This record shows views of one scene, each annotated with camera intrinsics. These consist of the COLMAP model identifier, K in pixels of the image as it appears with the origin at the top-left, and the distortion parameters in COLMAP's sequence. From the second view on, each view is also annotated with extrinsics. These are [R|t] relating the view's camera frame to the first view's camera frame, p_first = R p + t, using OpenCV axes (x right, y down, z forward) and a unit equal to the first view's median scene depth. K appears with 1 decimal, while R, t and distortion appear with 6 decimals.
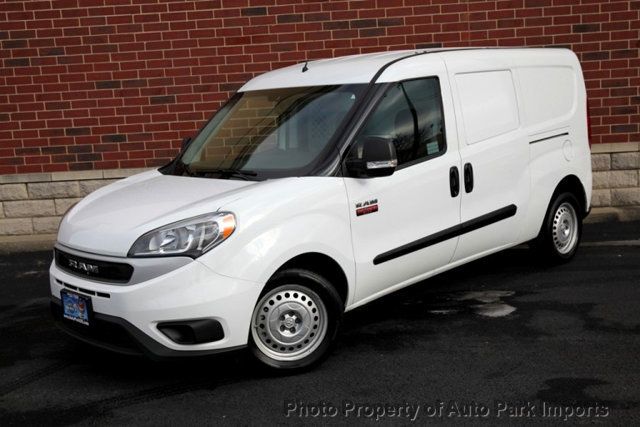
lens RADIAL K [[740.1, 0, 320.0], [0, 740.1, 213.5], [0, 0, 1]] dist [0.004852, 0.026961]
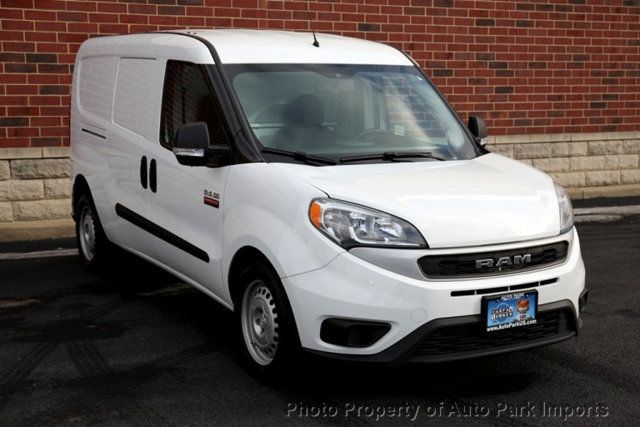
lens RADIAL K [[940.4, 0, 320.0], [0, 940.4, 213.5], [0, 0, 1]] dist [0.088309, 0.053254]
pose [[0.254344, -0.082475, 0.963591, -1.382039], [0.133958, 0.989757, 0.049356, -0.062433], [-0.957791, 0.116527, 0.262787, 0.899695]]
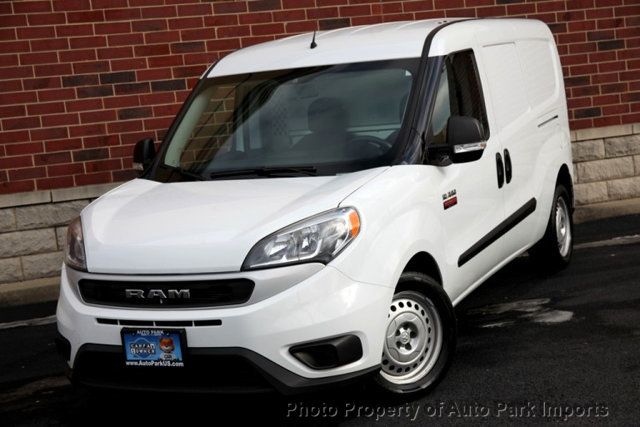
lens RADIAL K [[1079.1, 0, 320.0], [0, 1079.1, 213.5], [0, 0, 1]] dist [0.125330, -0.022689]
pose [[0.938489, -0.070469, 0.338042, -0.530826], [0.090776, 0.994871, -0.044625, 0.052864], [-0.333164, 0.072566, 0.940072, -0.129634]]
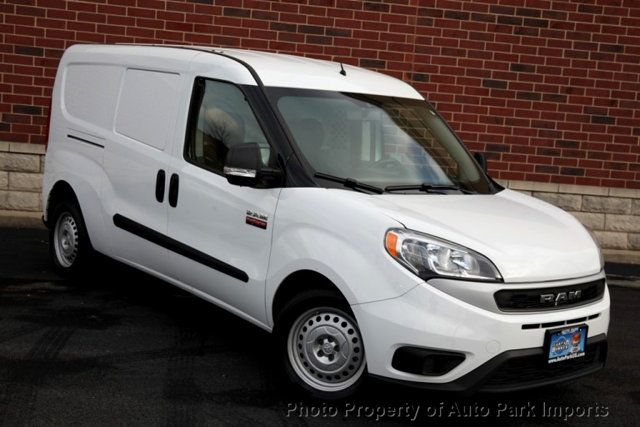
lens RADIAL K [[875.6, 0, 320.0], [0, 875.6, 213.5], [0, 0, 1]] dist [0.038856, 0.047369]
pose [[0.084097, -0.064662, 0.994357, -1.367725], [0.071374, 0.995720, 0.058714, -0.109194], [-0.993898, 0.066034, 0.088352, 1.172082]]
